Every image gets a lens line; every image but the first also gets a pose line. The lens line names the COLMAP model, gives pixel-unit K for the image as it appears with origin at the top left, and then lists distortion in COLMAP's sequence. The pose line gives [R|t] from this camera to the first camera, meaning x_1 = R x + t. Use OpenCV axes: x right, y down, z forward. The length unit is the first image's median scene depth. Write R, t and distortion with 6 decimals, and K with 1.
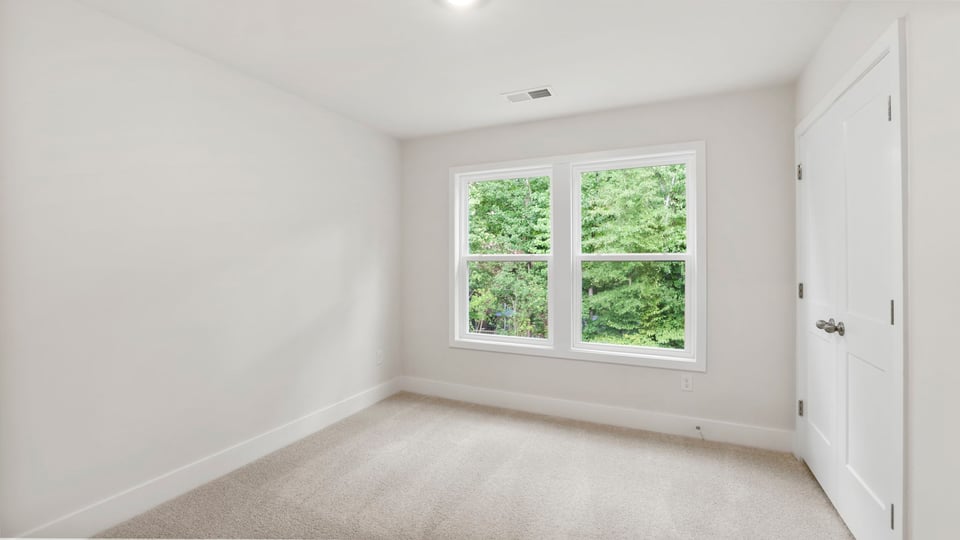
lens RADIAL K [[416.5, 0, 474.5], [0, 416.5, 265.5], [0, 0, 1]] dist [-0.025617, 0.005099]
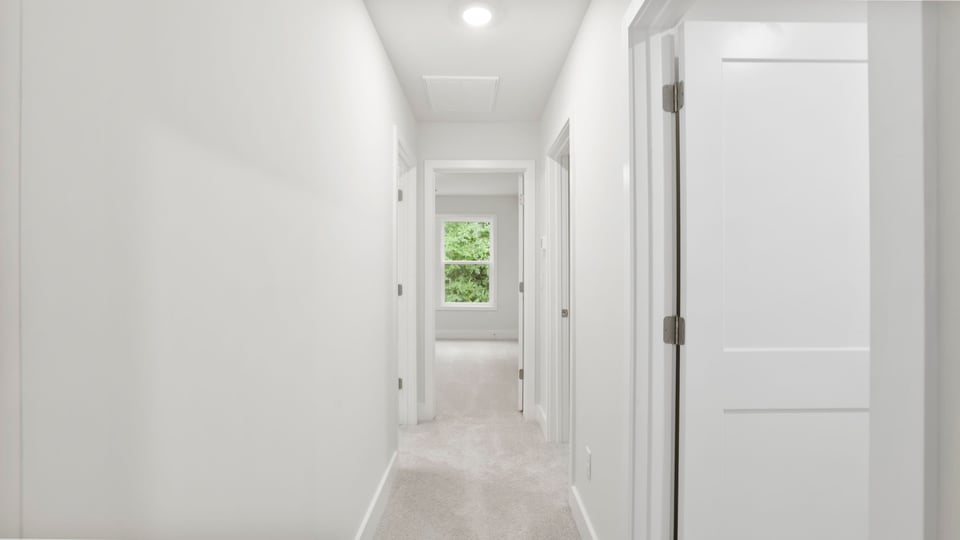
lens RADIAL K [[926.1, 0, 480.2], [0, 926.1, 269.9], [0, 0, 1]] dist [0.053435, 0.000000]
pose [[0.897409, 0.005166, 0.441170, -0.807536], [-0.003103, 0.999981, -0.005398, 0.020765], [-0.441190, 0.003475, 0.897407, -1.609594]]
